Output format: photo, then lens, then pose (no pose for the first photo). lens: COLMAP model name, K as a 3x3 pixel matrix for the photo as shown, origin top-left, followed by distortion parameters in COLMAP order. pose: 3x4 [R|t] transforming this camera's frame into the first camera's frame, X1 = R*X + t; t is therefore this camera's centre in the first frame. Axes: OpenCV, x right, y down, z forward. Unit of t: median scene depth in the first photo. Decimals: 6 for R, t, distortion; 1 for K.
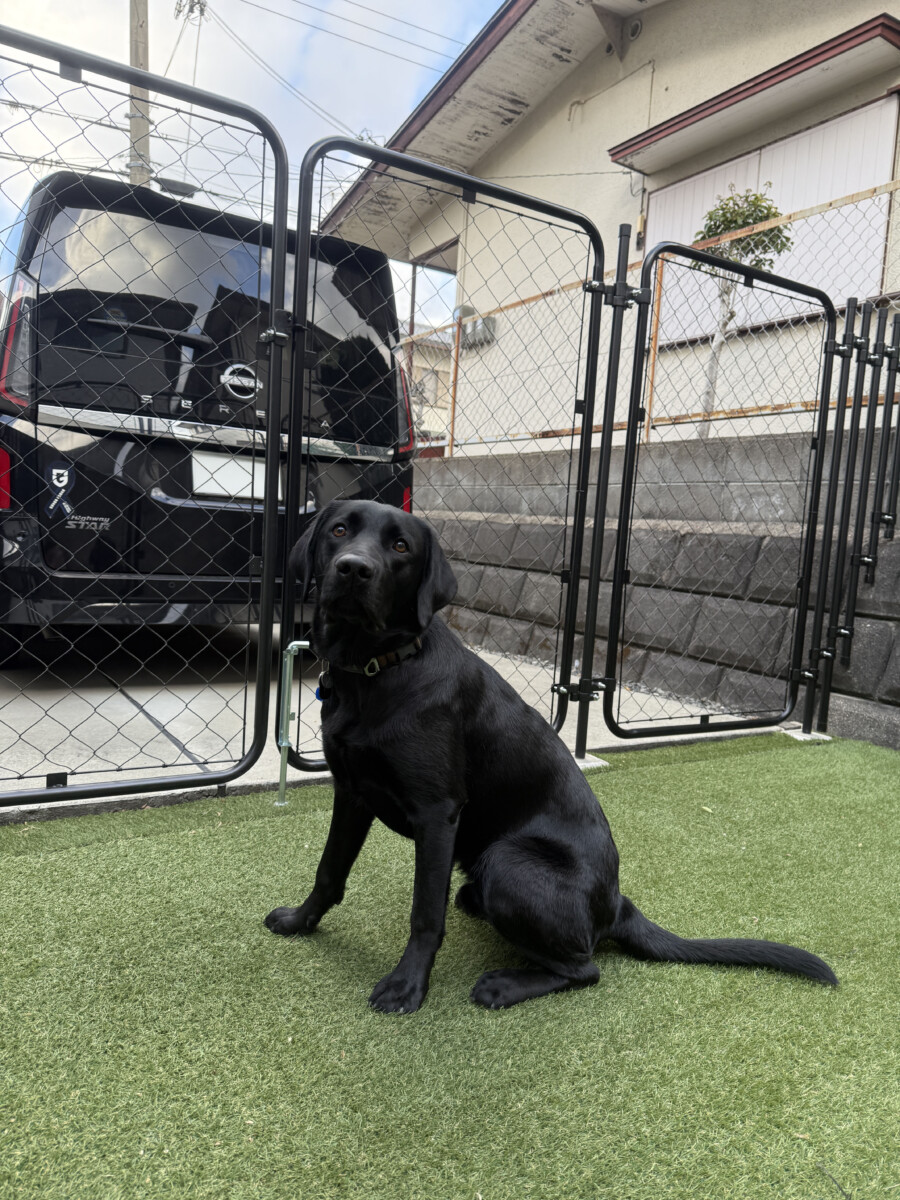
lens RADIAL K [[844.4, 0, 456.7], [0, 844.4, 595.4], [0, 0, 1]] dist [0.070592, -0.079475]
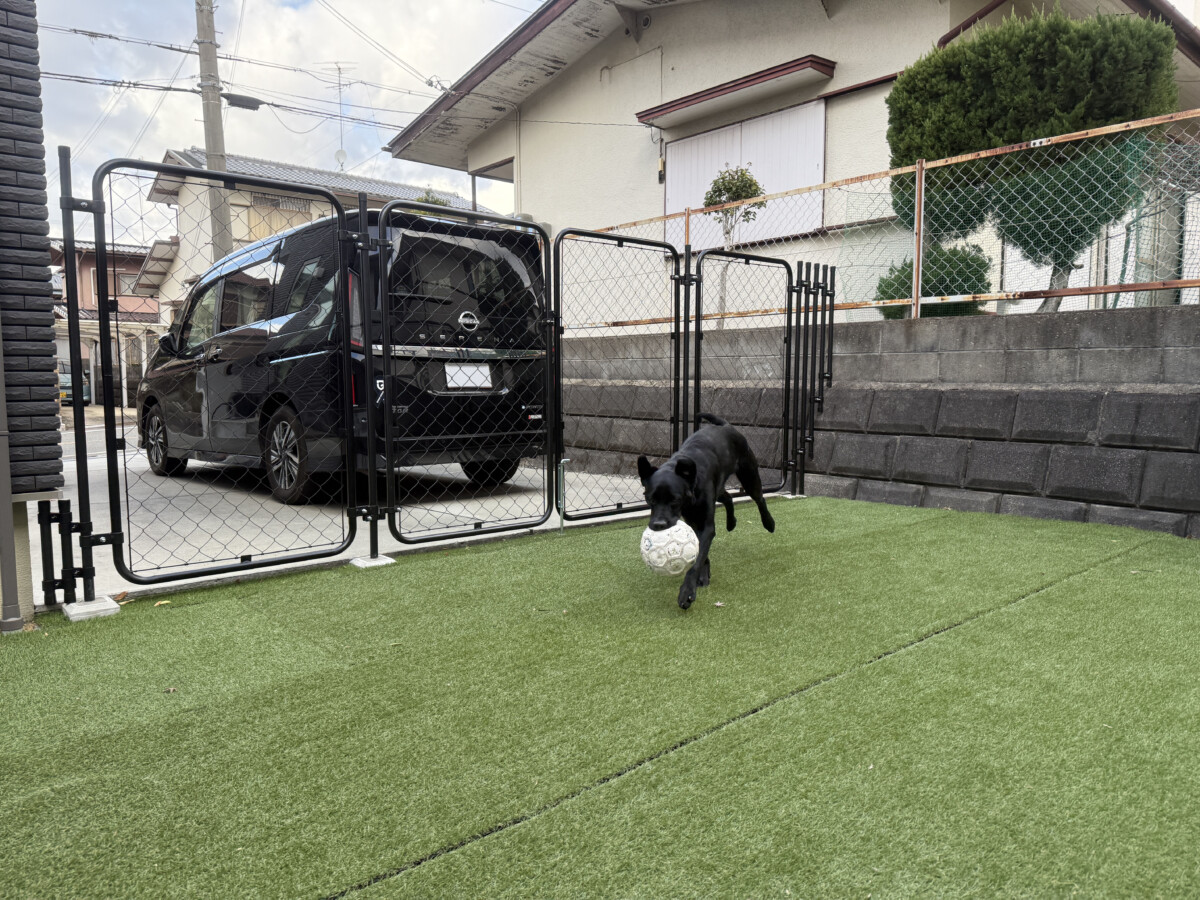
lens RADIAL K [[844.4, 0, 600.0], [0, 844.4, 450.0], [0, 0, 1]] dist [0.070592, -0.079475]
pose [[0.985026, -0.077536, 0.153990, -0.223275], [0.075920, 0.996980, 0.016356, 0.001478], [-0.154793, -0.004420, 0.987937, -0.601946]]
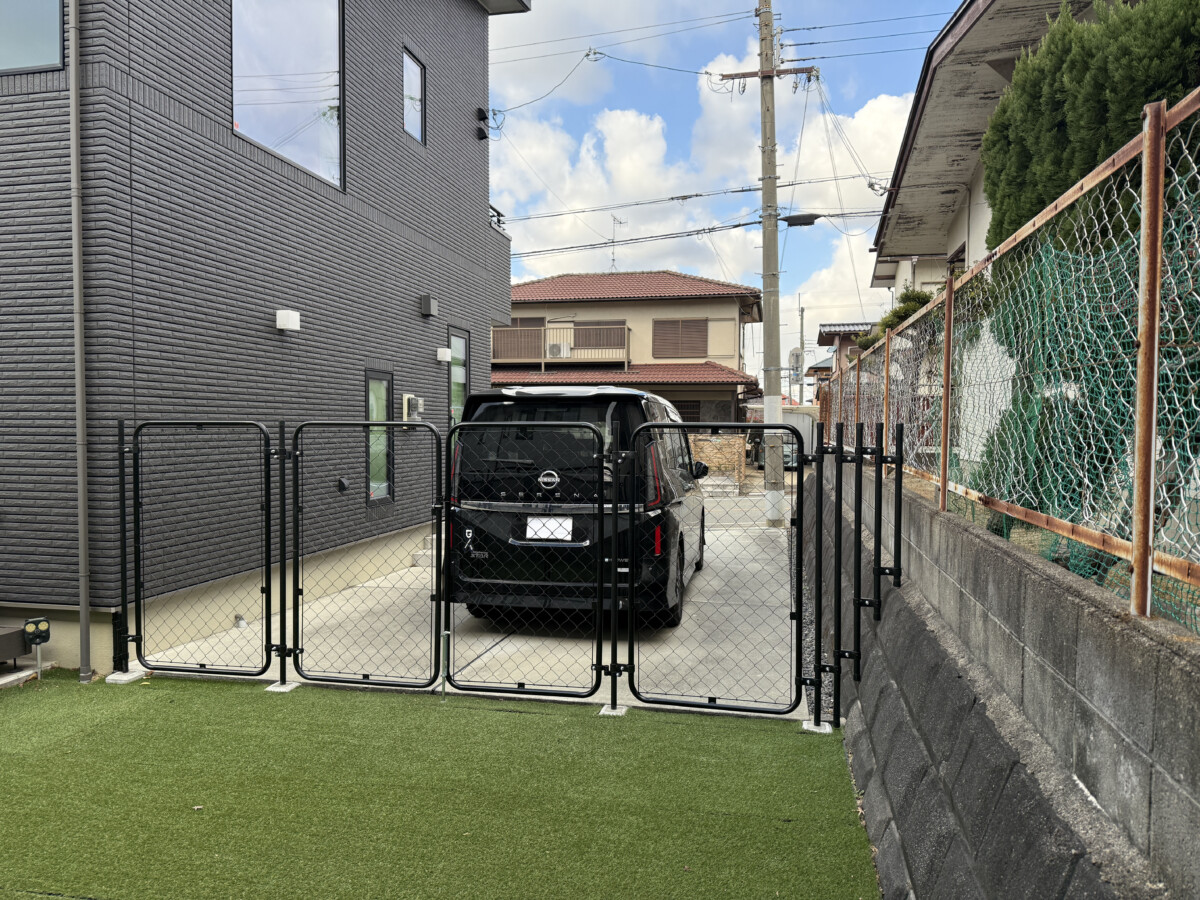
lens RADIAL K [[844.4, 0, 600.0], [0, 844.4, 450.0], [0, 0, 1]] dist [0.070592, -0.079475]
pose [[0.728360, -0.038777, -0.684096, 0.913162], [-0.015988, 0.997164, -0.073546, -0.146434], [0.685008, 0.064506, 0.725674, -0.235051]]
